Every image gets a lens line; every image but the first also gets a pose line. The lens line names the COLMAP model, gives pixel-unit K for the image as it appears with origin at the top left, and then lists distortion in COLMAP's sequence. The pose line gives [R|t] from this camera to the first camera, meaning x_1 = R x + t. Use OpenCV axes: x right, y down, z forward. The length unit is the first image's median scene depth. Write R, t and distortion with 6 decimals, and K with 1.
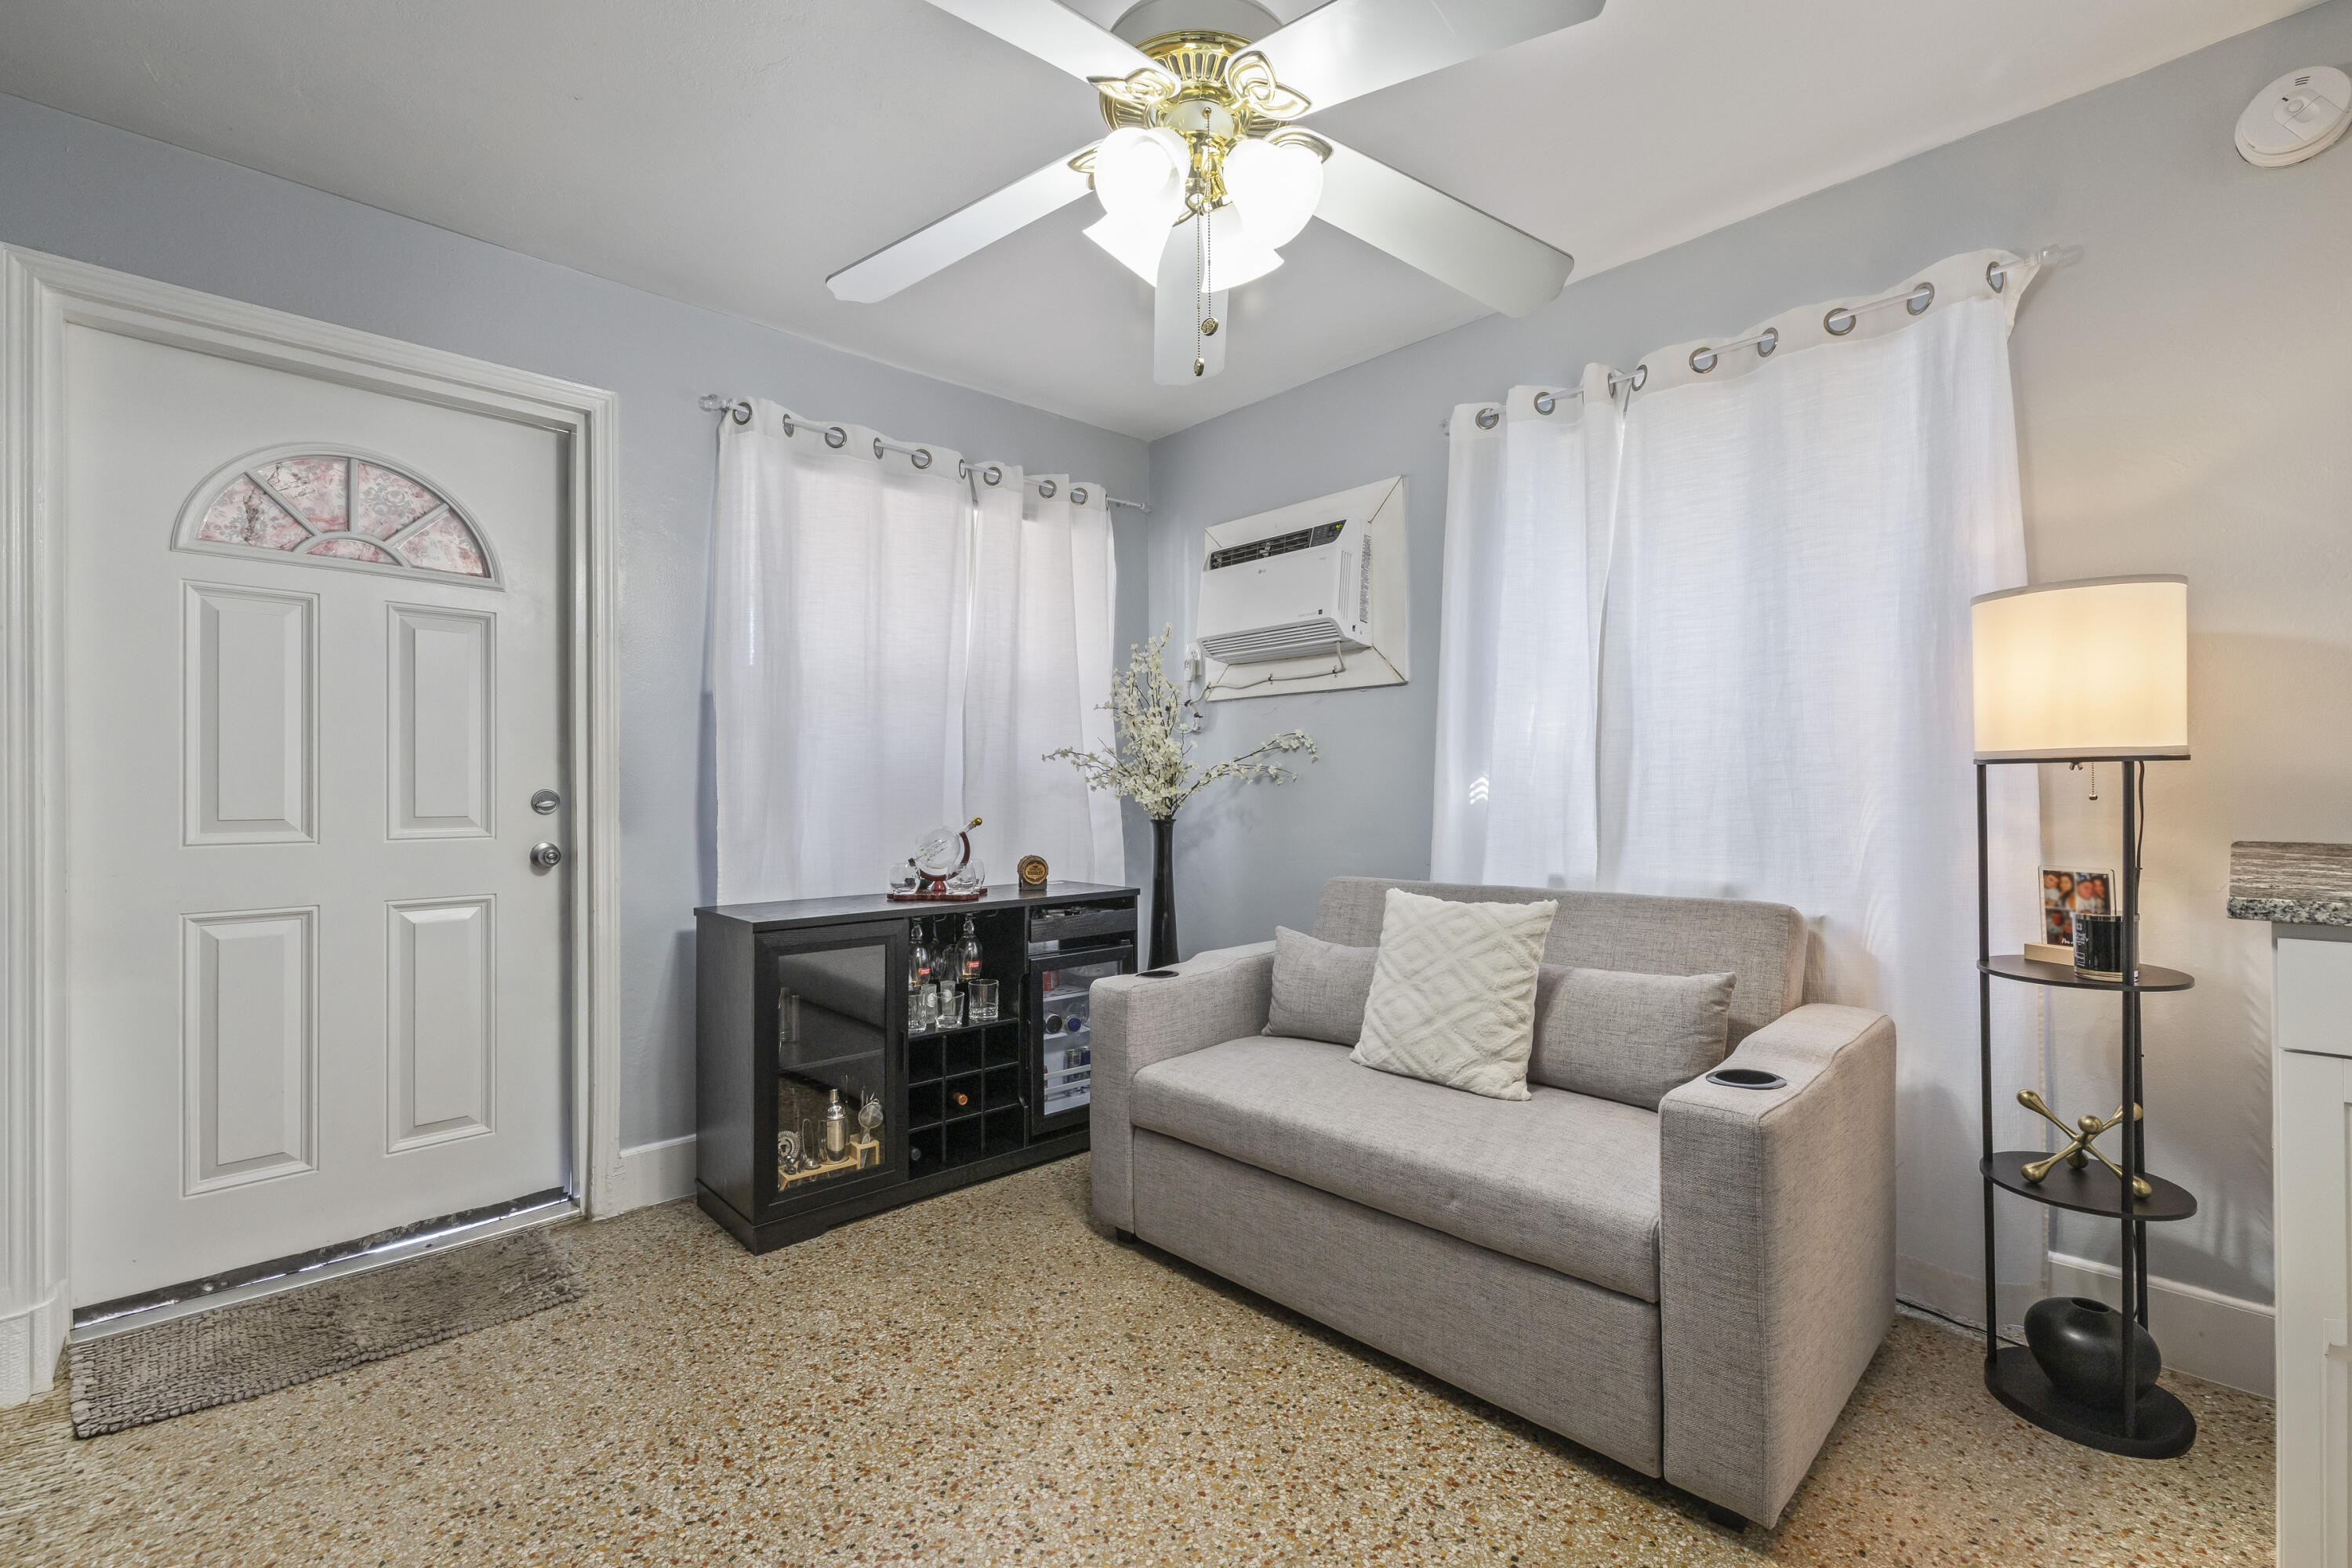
lens RADIAL K [[1021.1, 0, 1176.0], [0, 1021.1, 784.0], [0, 0, 1]] dist [-0.001800, -0.000241]
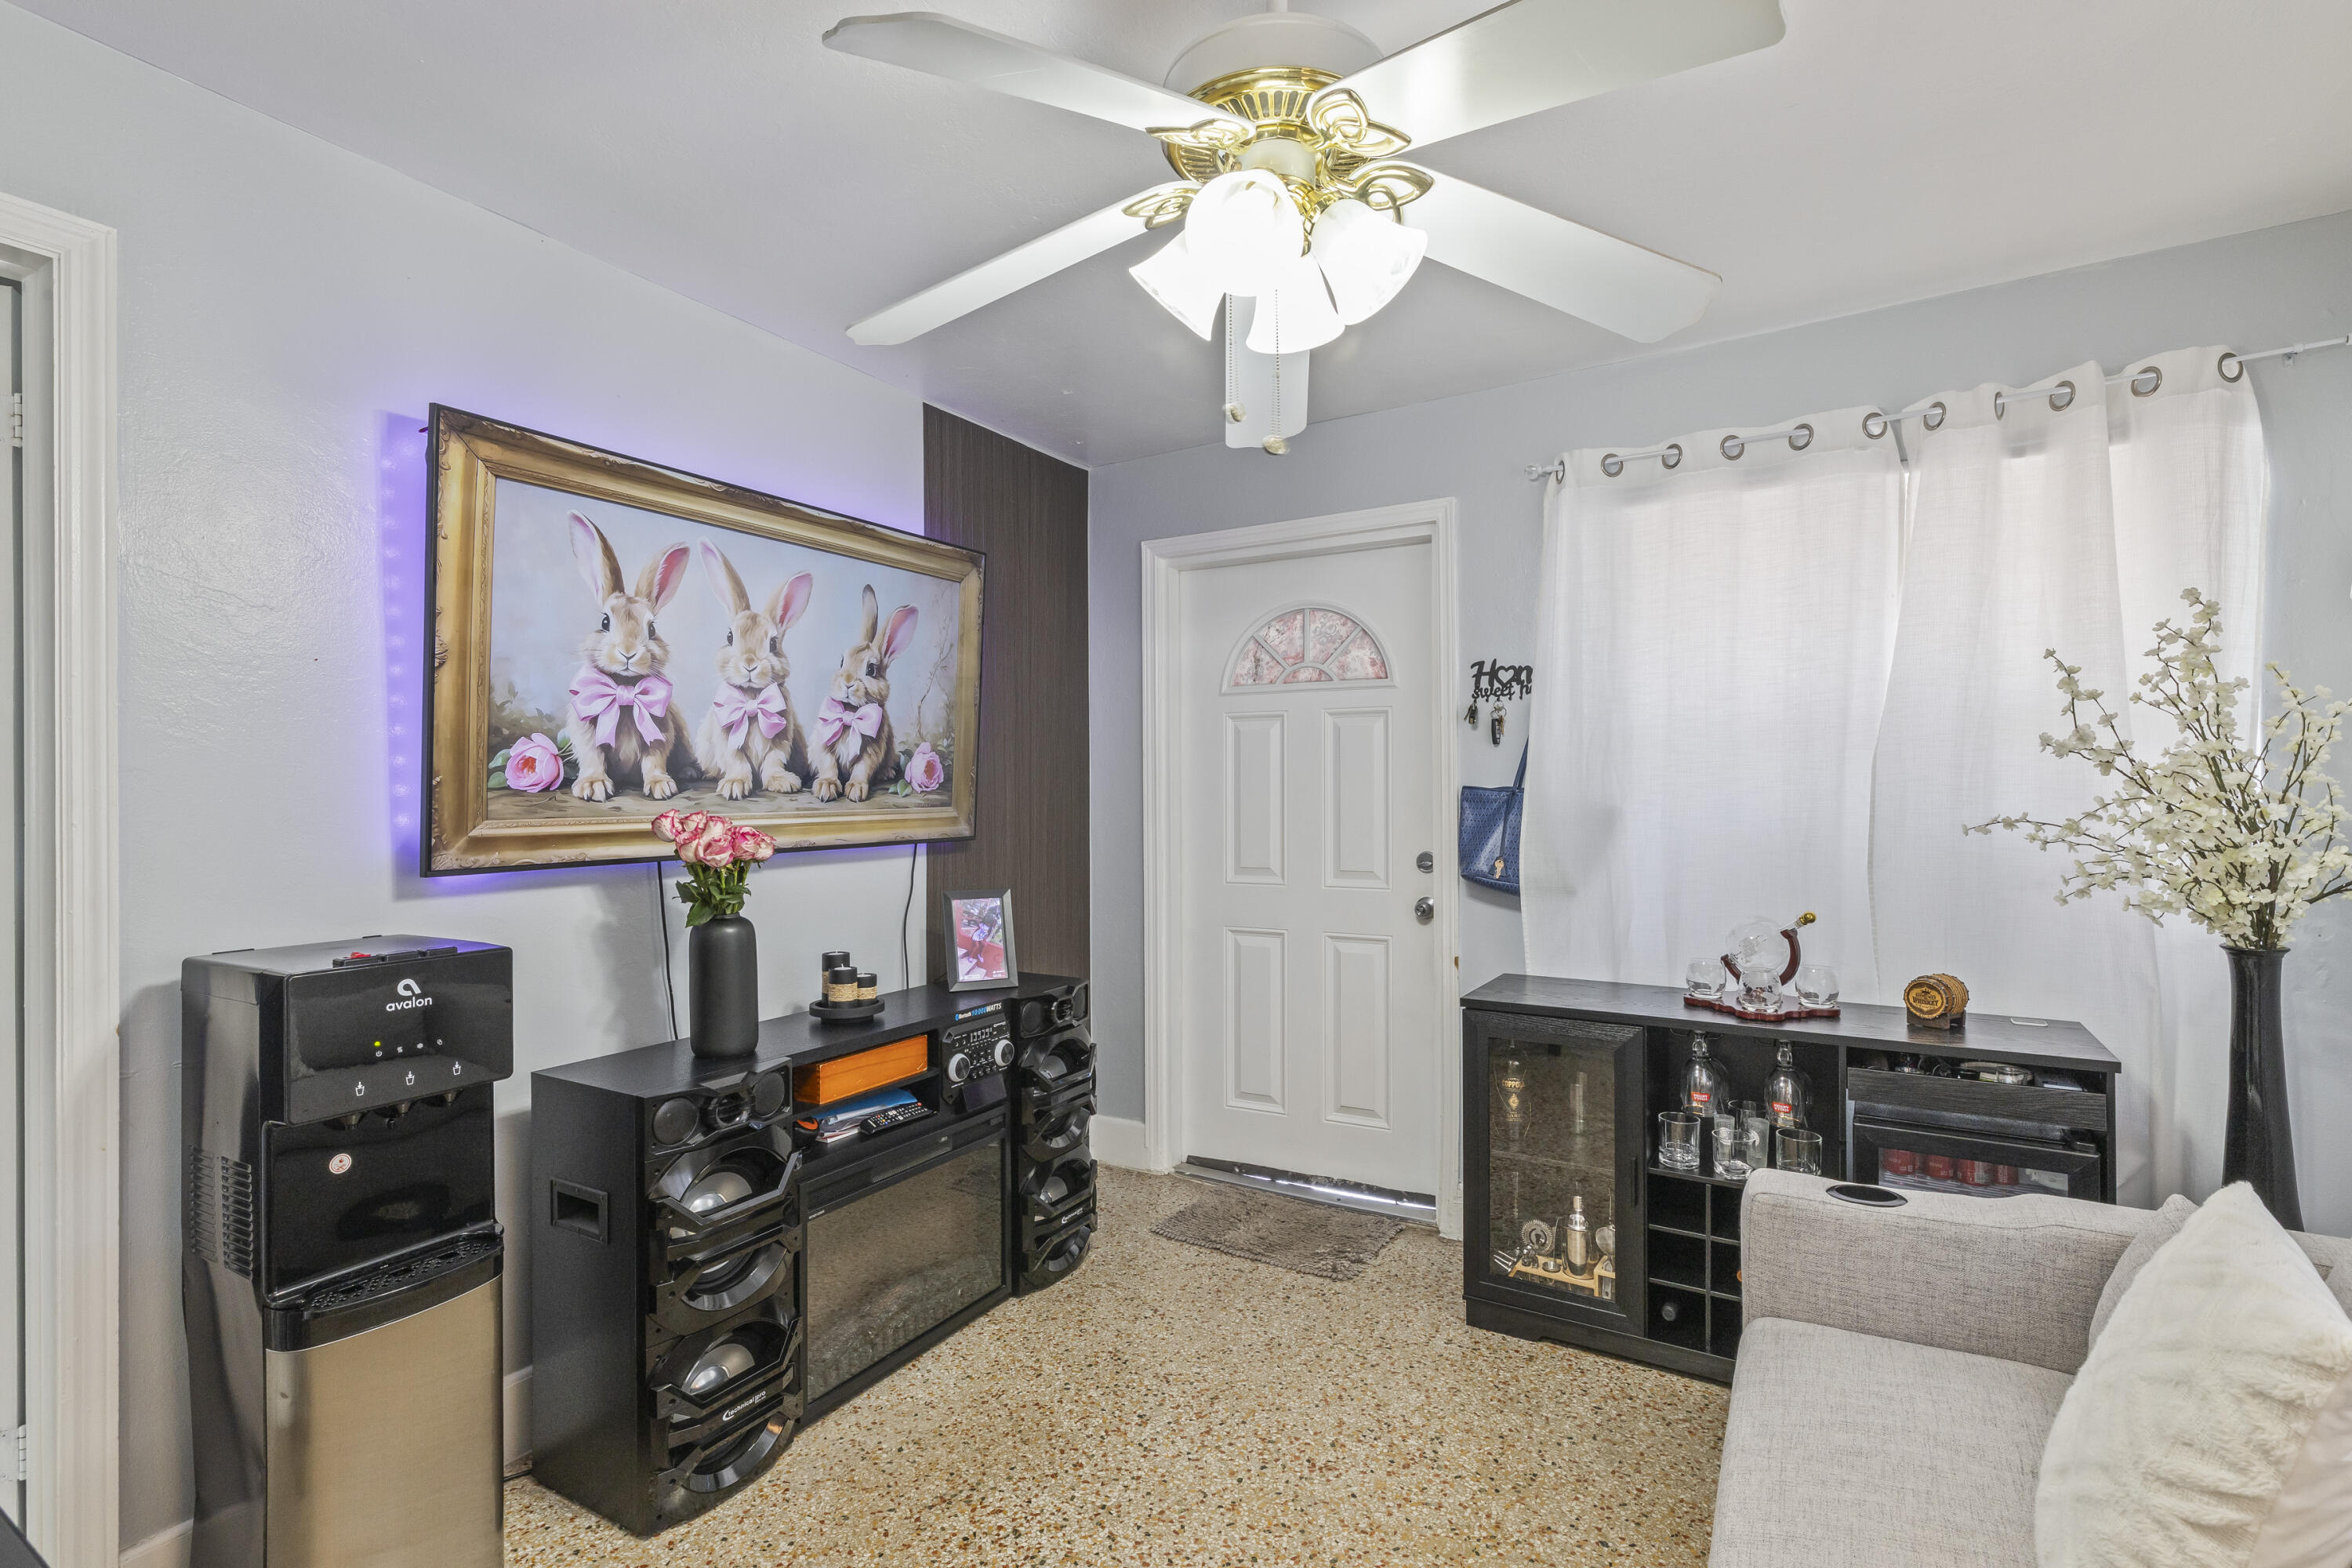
lens RADIAL K [[1103.1, 0, 1176.0], [0, 1103.1, 784.0], [0, 0, 1]] dist [-0.000657, 0.000445]
pose [[0.252456, -0.004564, -0.967598, 0.558020], [0.009175, 0.999955, -0.002323, -0.075143], [0.967565, -0.008291, 0.252487, 0.422546]]
